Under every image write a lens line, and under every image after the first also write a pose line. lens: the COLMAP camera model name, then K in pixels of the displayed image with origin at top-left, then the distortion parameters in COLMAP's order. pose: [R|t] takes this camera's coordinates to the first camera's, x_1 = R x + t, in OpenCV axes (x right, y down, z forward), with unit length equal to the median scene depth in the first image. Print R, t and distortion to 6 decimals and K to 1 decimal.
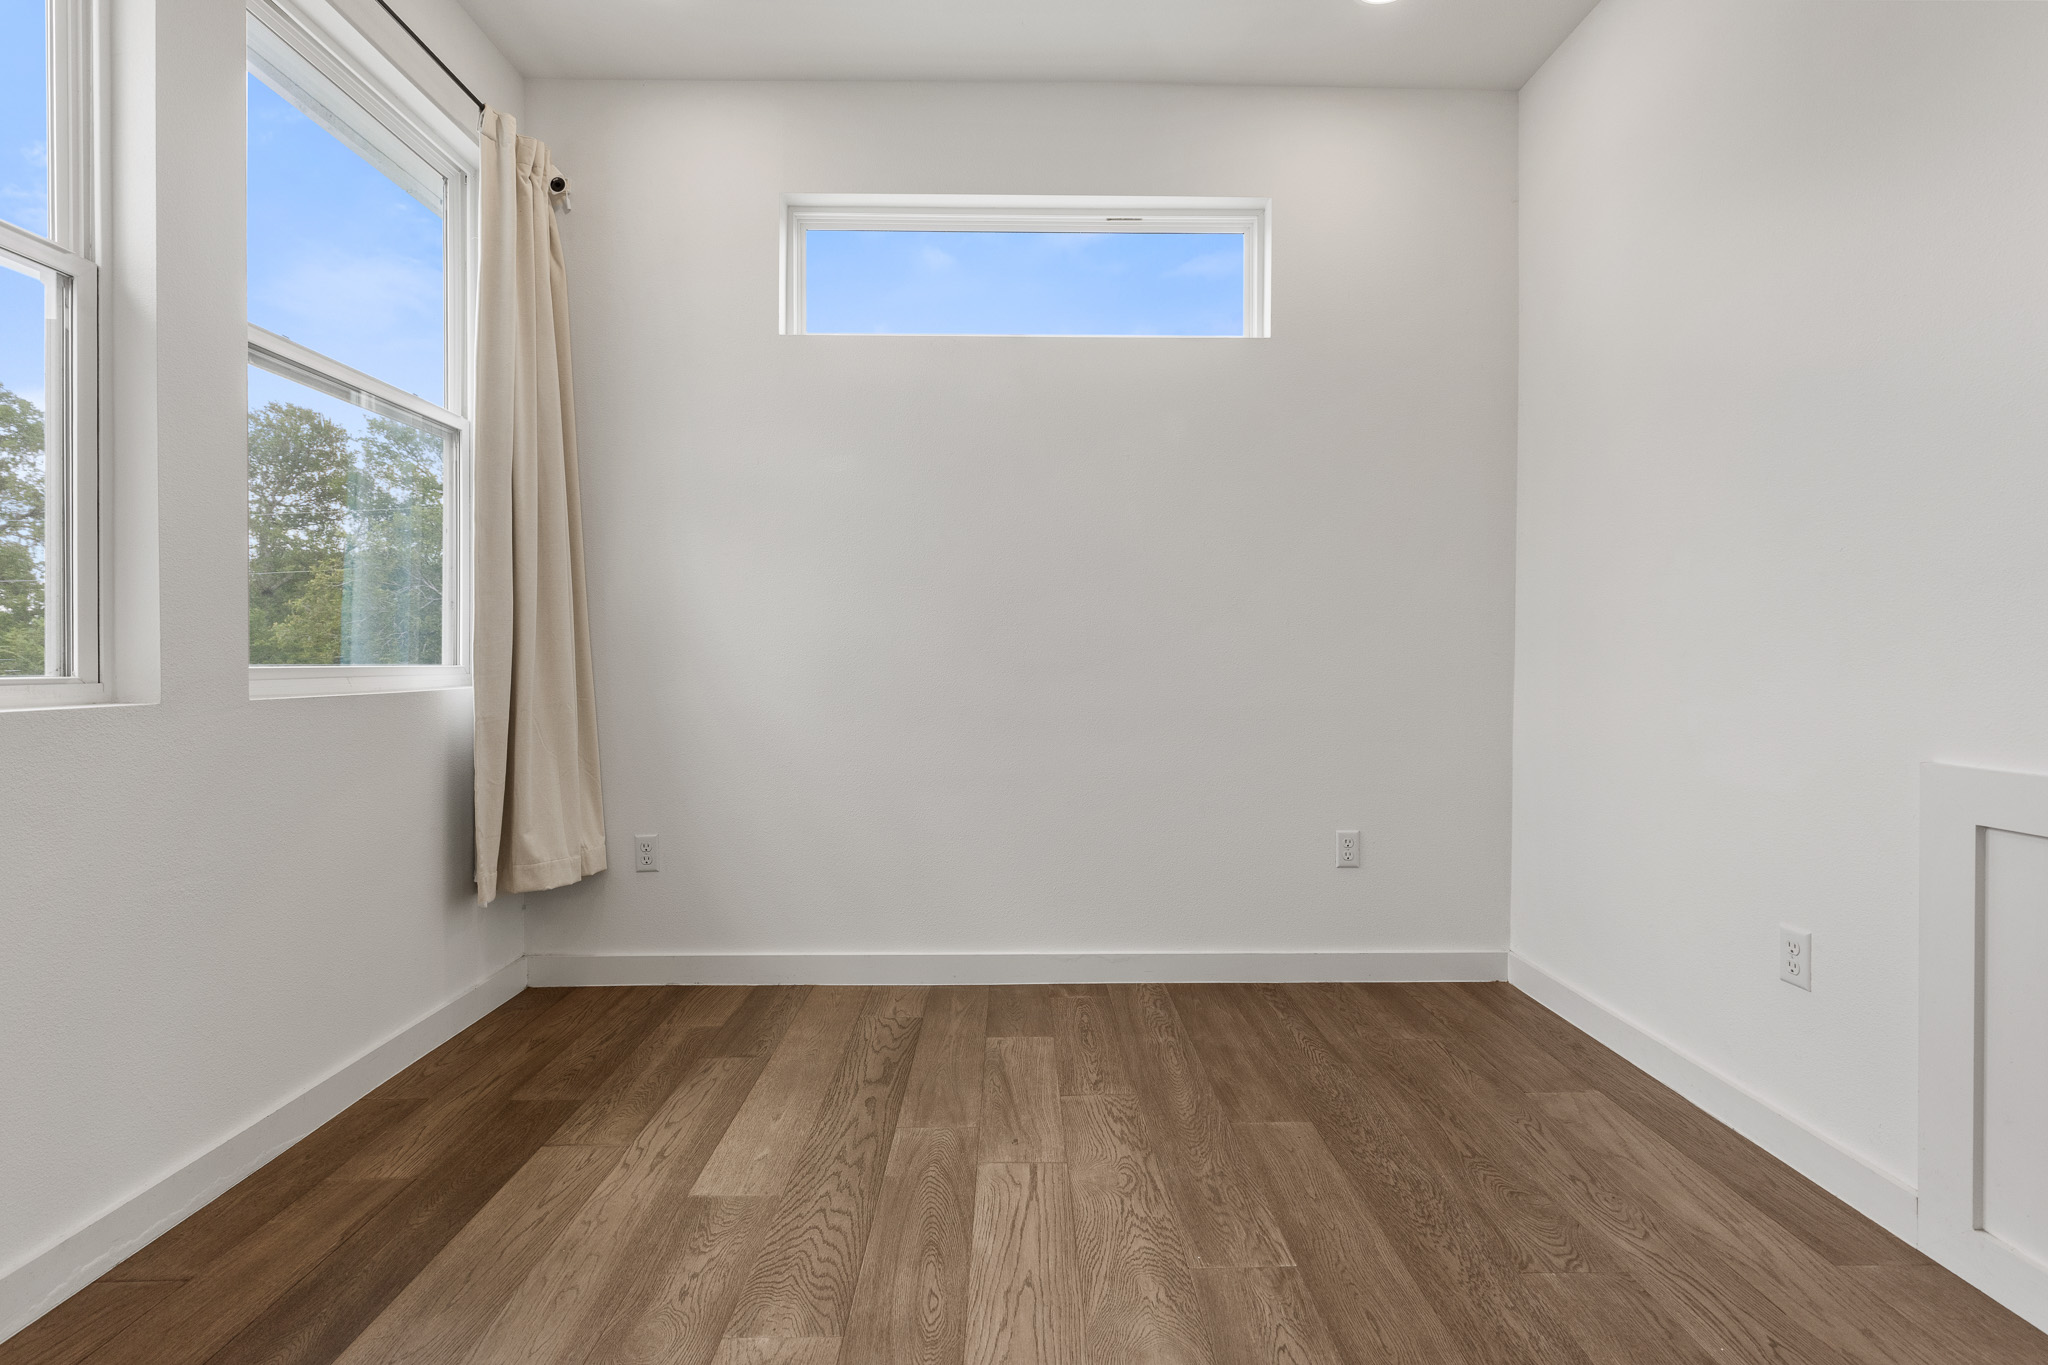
lens RADIAL K [[922.1, 0, 1030.9], [0, 922.1, 660.5], [0, 0, 1]] dist [0.003232, -0.000198]
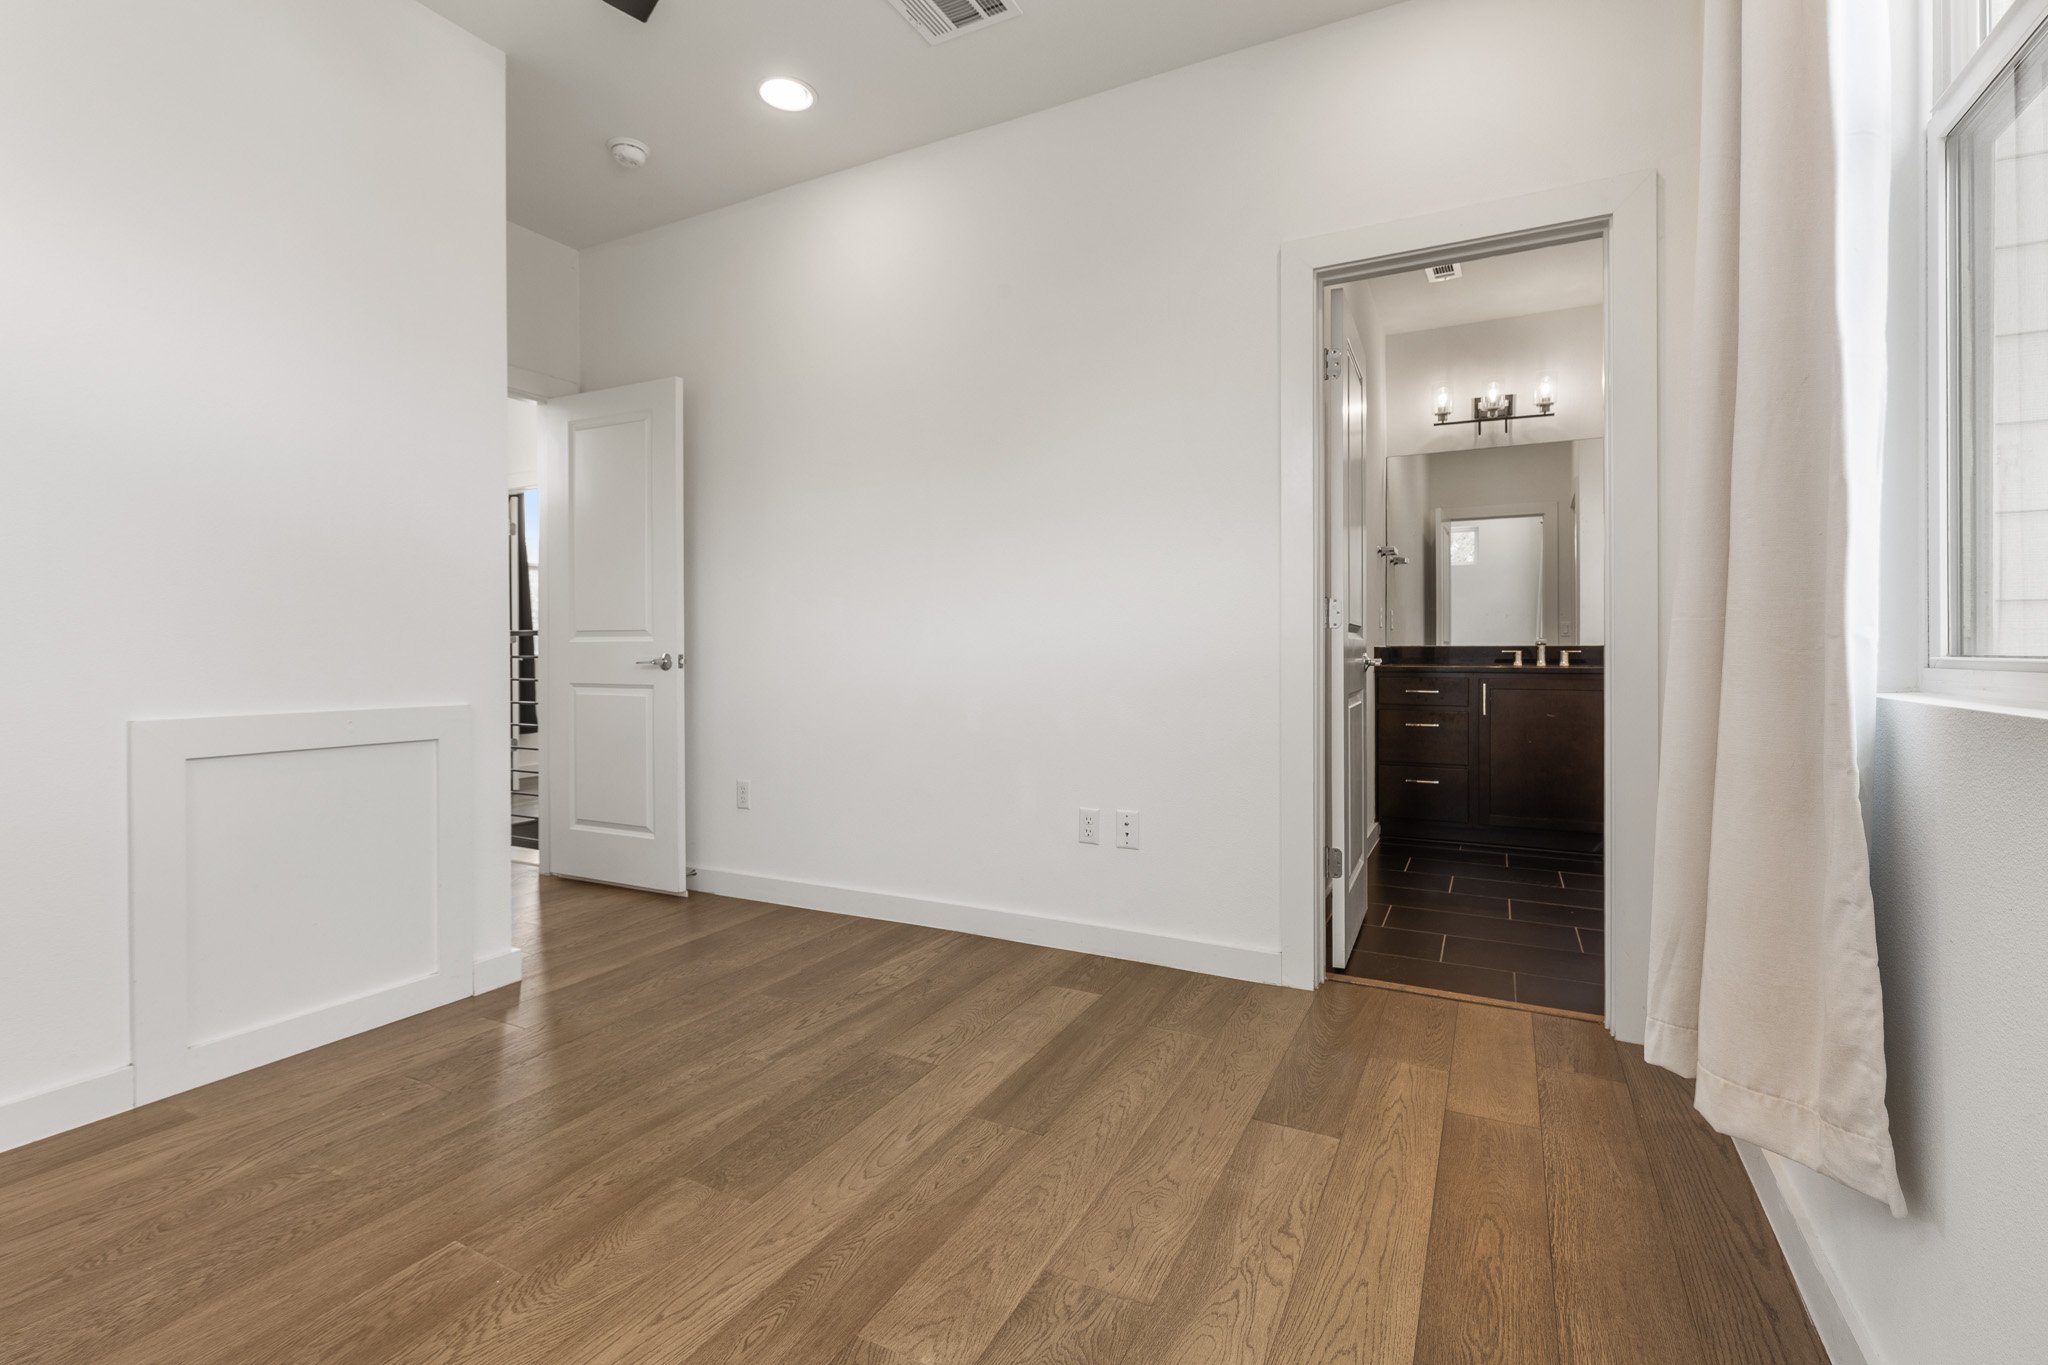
lens RADIAL K [[921.6, 0, 1027.5], [0, 921.6, 660.1], [0, 0, 1]] dist [-0.001403, -0.000982]
pose [[-0.879639, -0.005265, 0.475613, -0.575424], [0.001271, 0.999909, 0.013419, 0.008528], [-0.475640, 0.012408, -0.879553, 1.236746]]
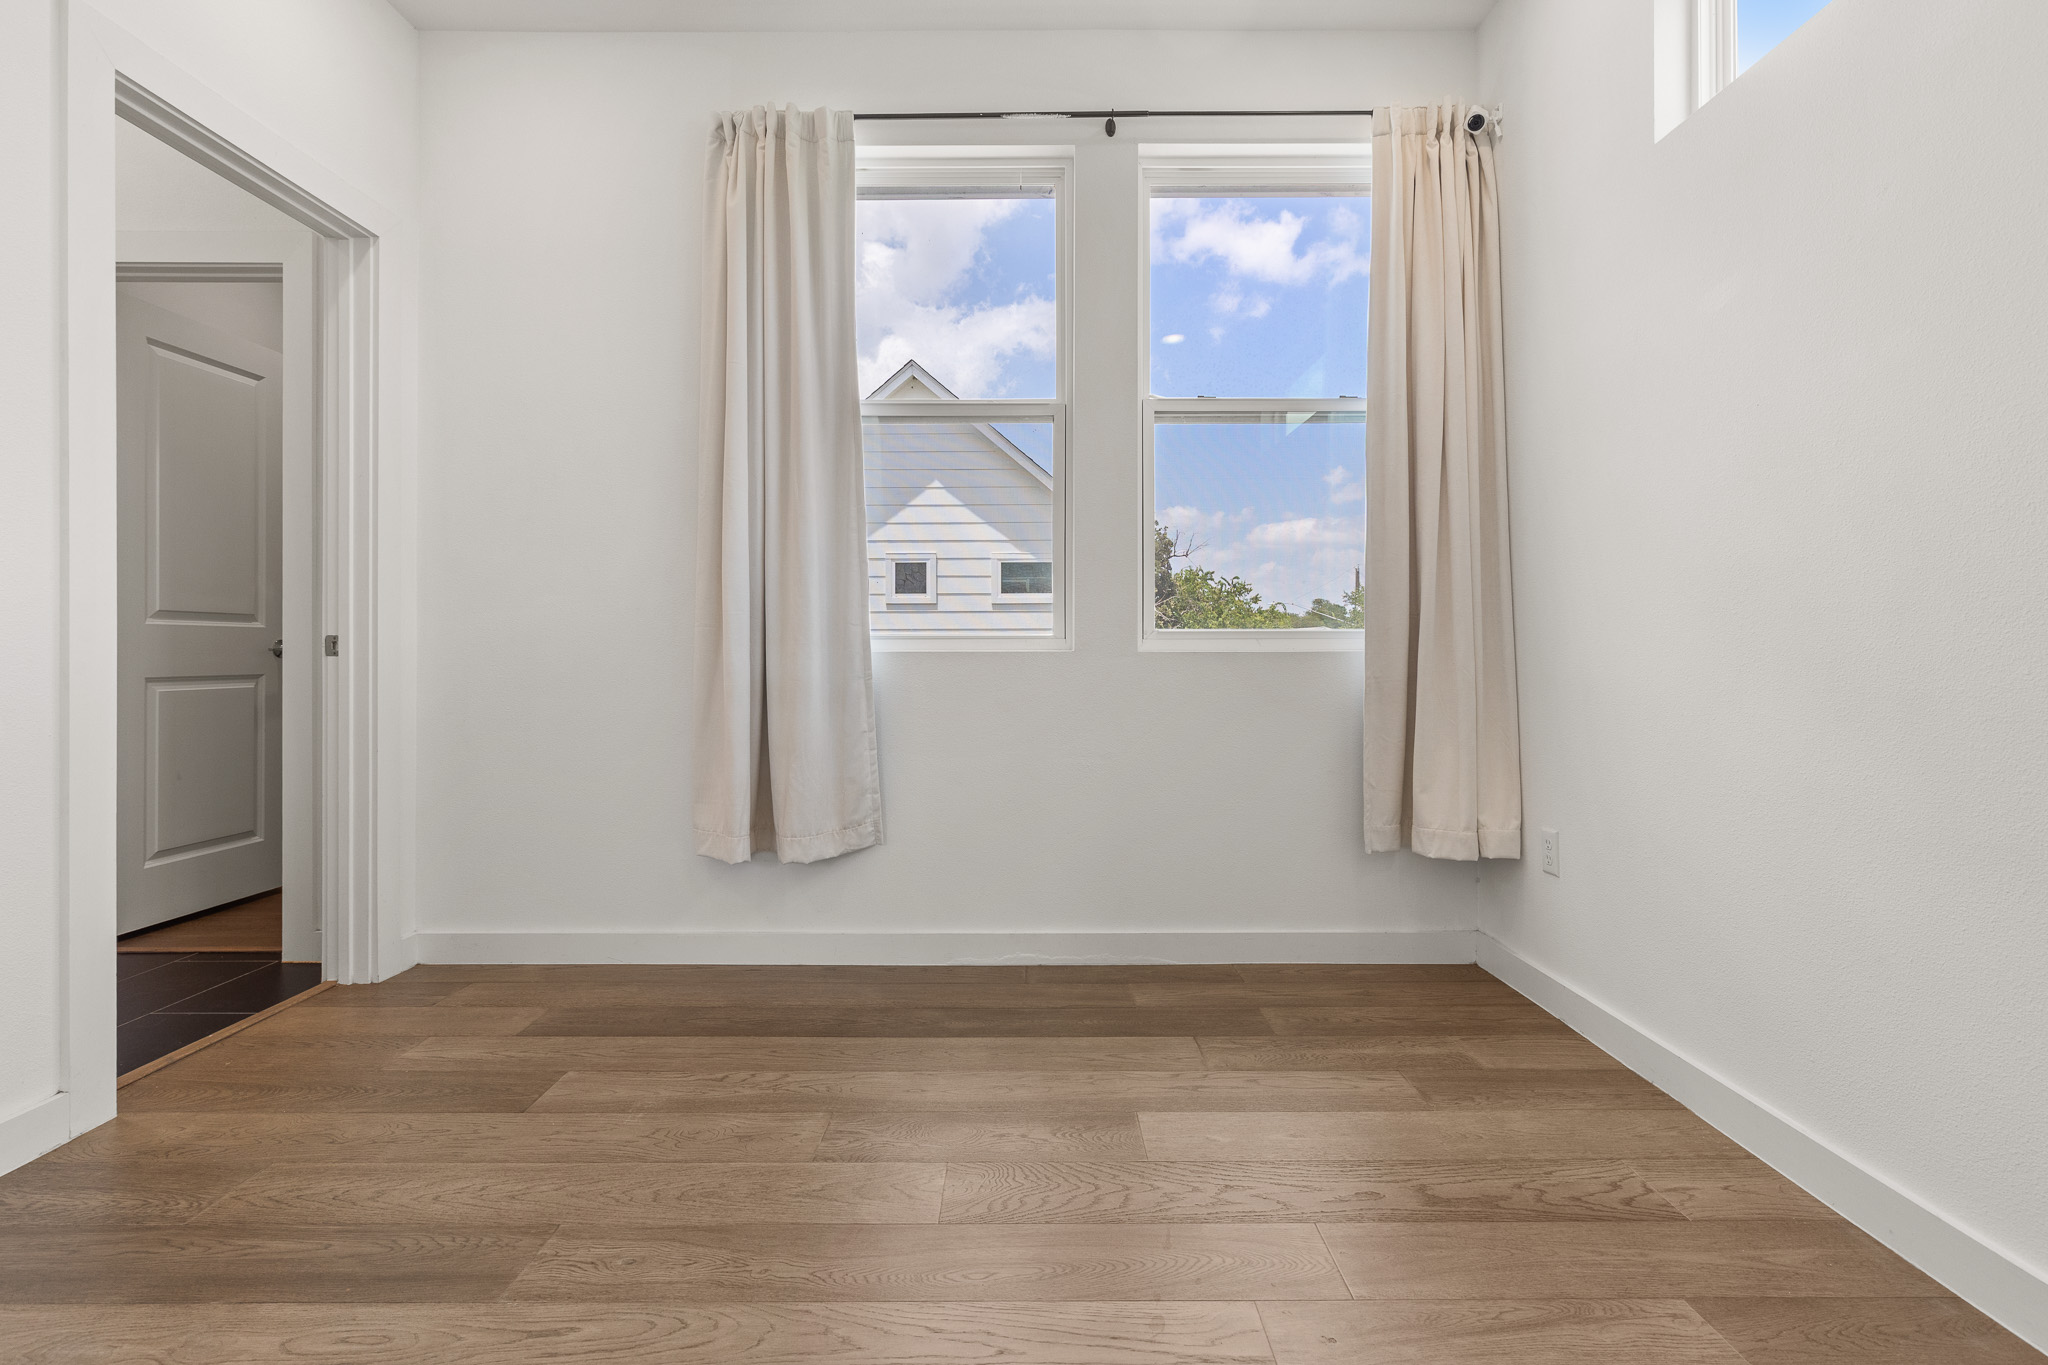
lens RADIAL K [[926.4, 0, 1028.9], [0, 926.4, 645.1], [0, 0, 1]] dist [-0.000631, -0.001236]
pose [[-0.016185, -0.009455, -0.999824, 0.628088], [-0.000429, 0.999955, -0.009450, 0.043306], [0.999869, 0.000276, -0.016188, 0.792428]]
